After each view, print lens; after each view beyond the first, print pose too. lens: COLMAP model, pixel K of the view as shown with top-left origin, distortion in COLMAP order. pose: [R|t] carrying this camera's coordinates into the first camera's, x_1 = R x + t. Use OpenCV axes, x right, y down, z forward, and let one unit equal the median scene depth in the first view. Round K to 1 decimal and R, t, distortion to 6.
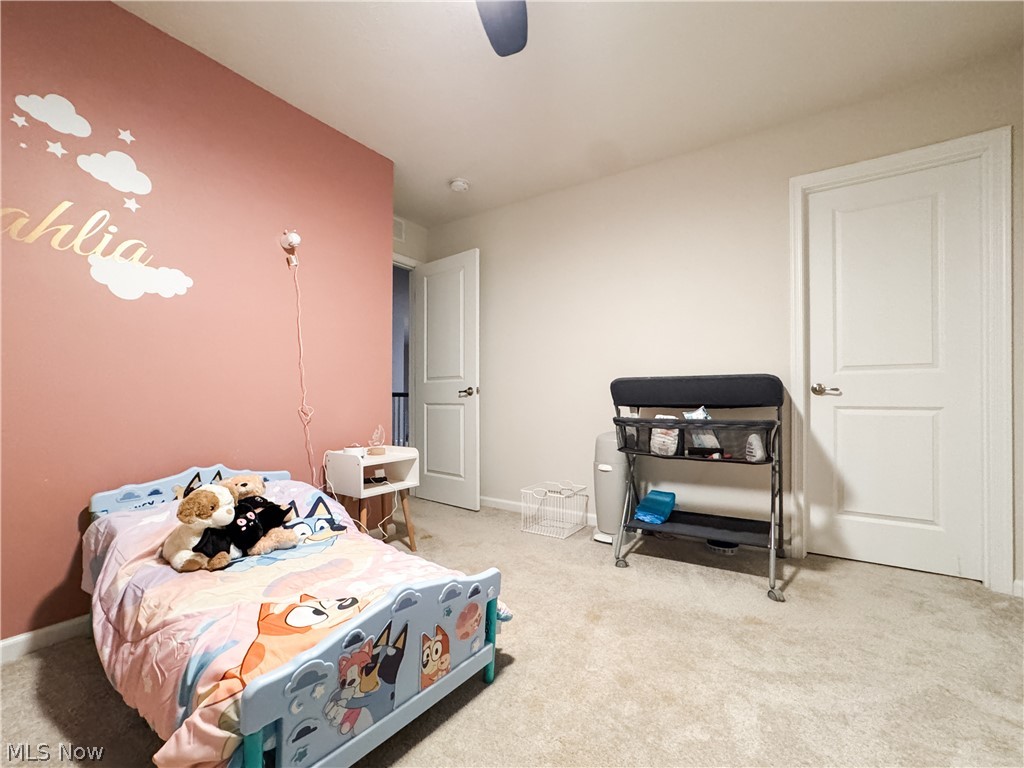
lens RADIAL K [[413.1, 0, 512.0], [0, 413.1, 384.0], [0, 0, 1]] dist [0.000063, 0.008519]
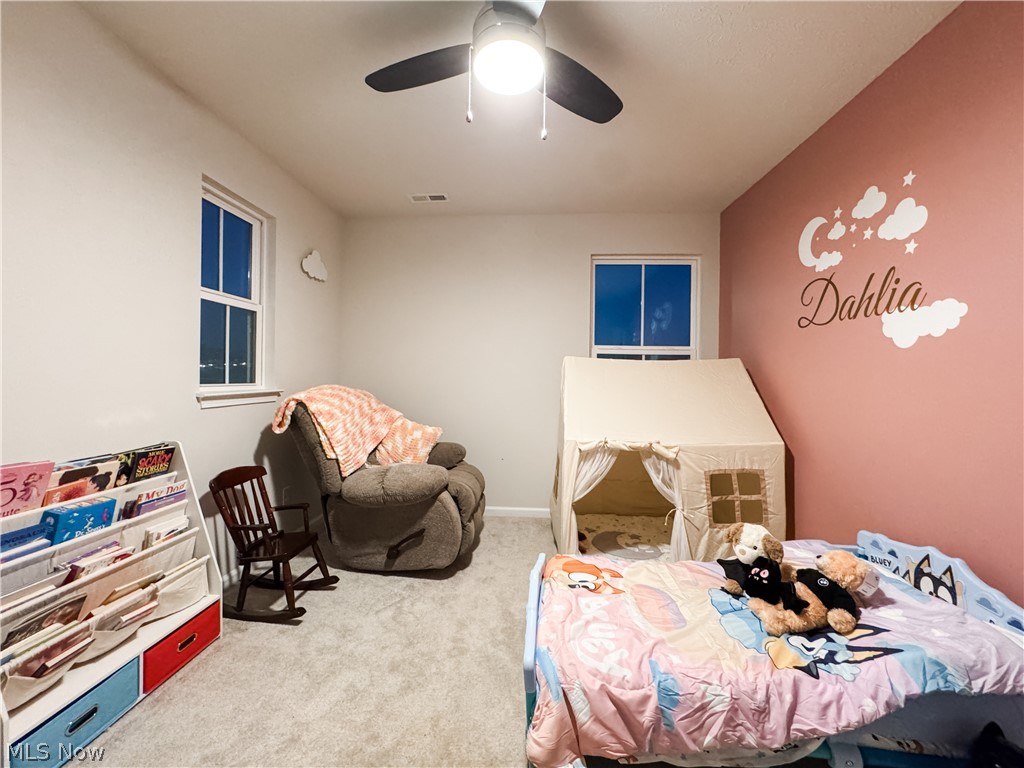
lens RADIAL K [[440.7, 0, 514.5], [0, 440.7, 370.9], [0, 0, 1]] dist [-0.001878, 0.010942]
pose [[-0.868995, -0.008548, -0.494747, 0.378673], [0.000065, 0.999849, -0.017388, -0.132036], [0.494821, -0.015142, -0.868863, 1.451620]]
